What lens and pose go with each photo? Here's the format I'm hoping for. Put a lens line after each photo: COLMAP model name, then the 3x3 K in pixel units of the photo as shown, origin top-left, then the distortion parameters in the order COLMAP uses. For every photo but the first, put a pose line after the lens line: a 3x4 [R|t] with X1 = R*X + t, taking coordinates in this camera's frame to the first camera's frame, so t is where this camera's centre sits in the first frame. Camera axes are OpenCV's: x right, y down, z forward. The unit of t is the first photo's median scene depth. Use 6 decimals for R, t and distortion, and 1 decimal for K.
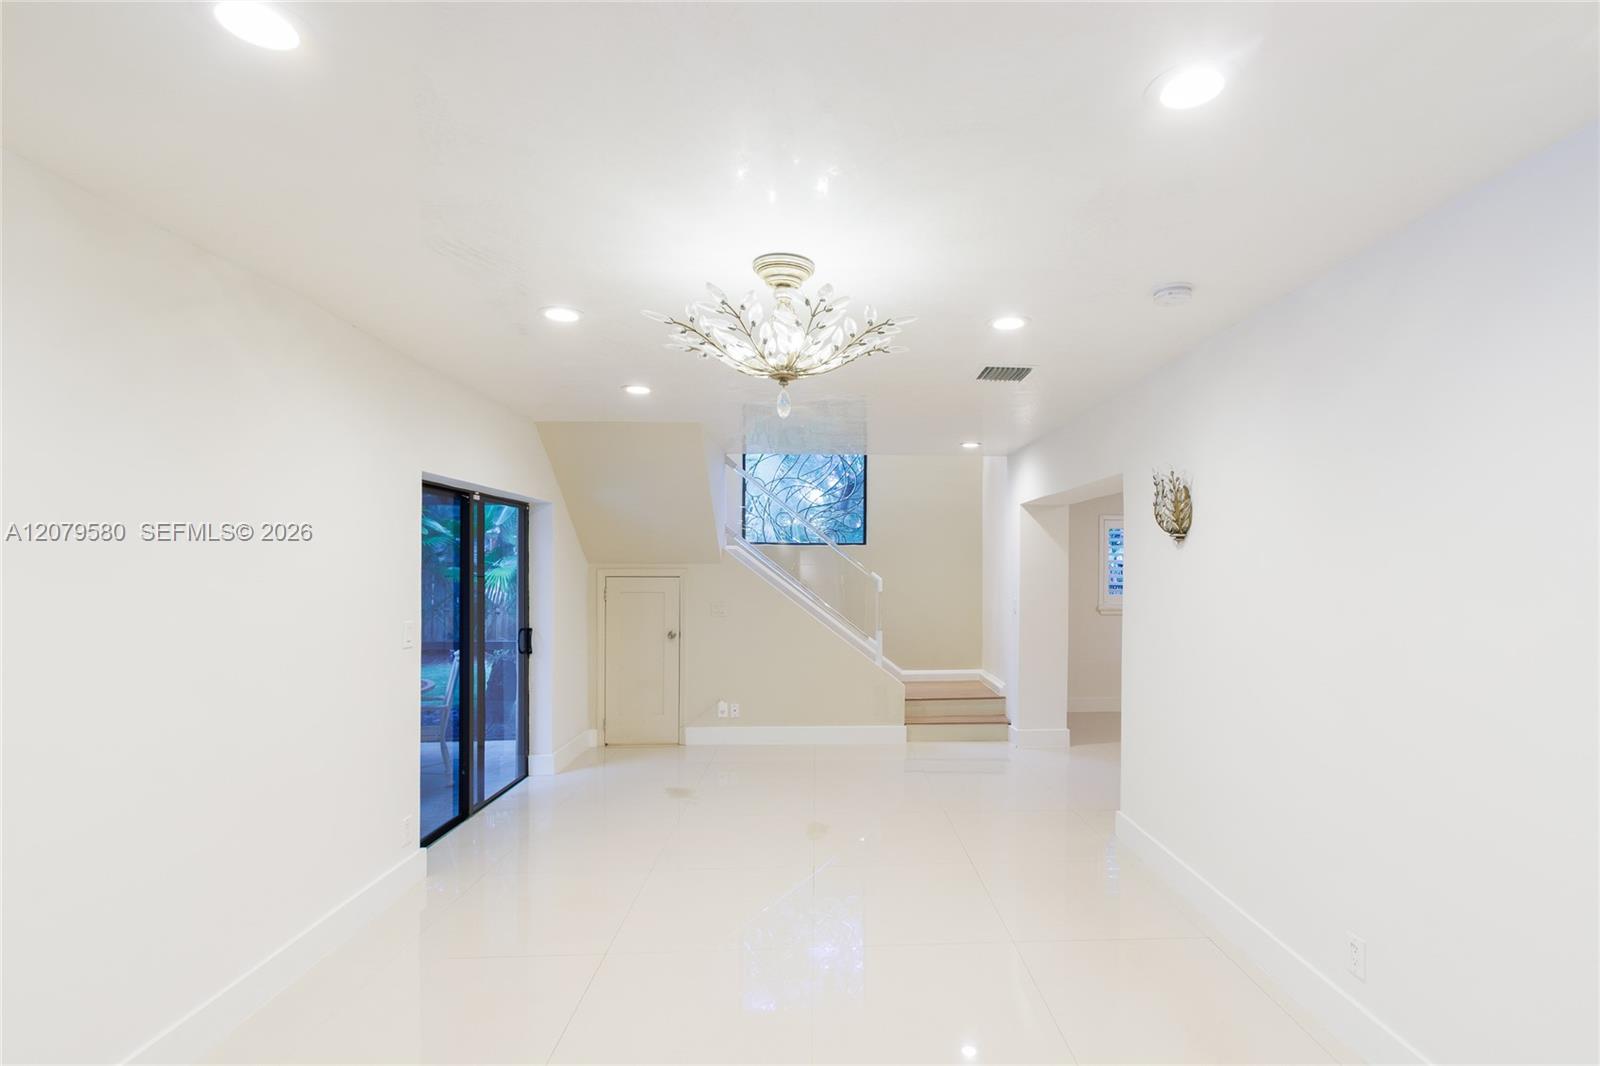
lens RADIAL K [[718.3, 0, 810.0], [0, 718.3, 539.4], [0, 0, 1]] dist [-0.001564, 0.000046]
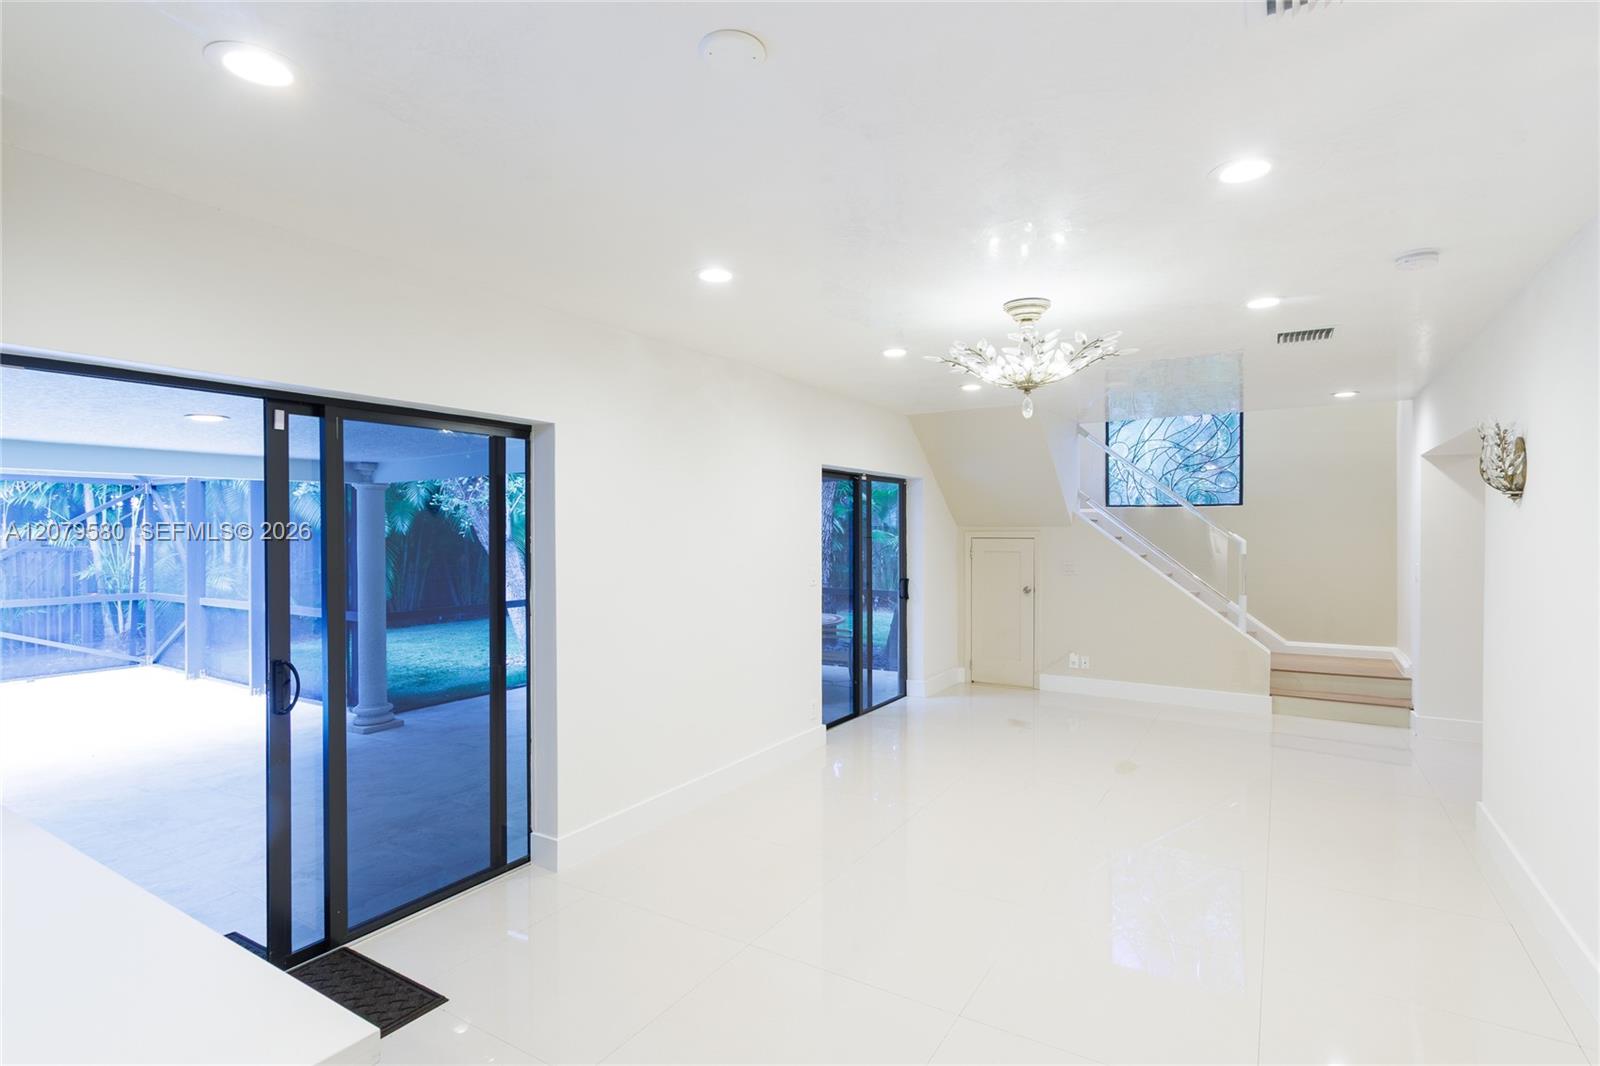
lens RADIAL K [[752.9, 0, 795.0], [0, 752.9, 417.4], [0, 0, 1]] dist [0.001751, -0.000197]
pose [[0.822964, -0.086965, -0.561398, 0.218733], [0.024774, 0.992767, -0.117471, -0.007782], [0.567553, 0.082766, 0.819166, -0.226140]]
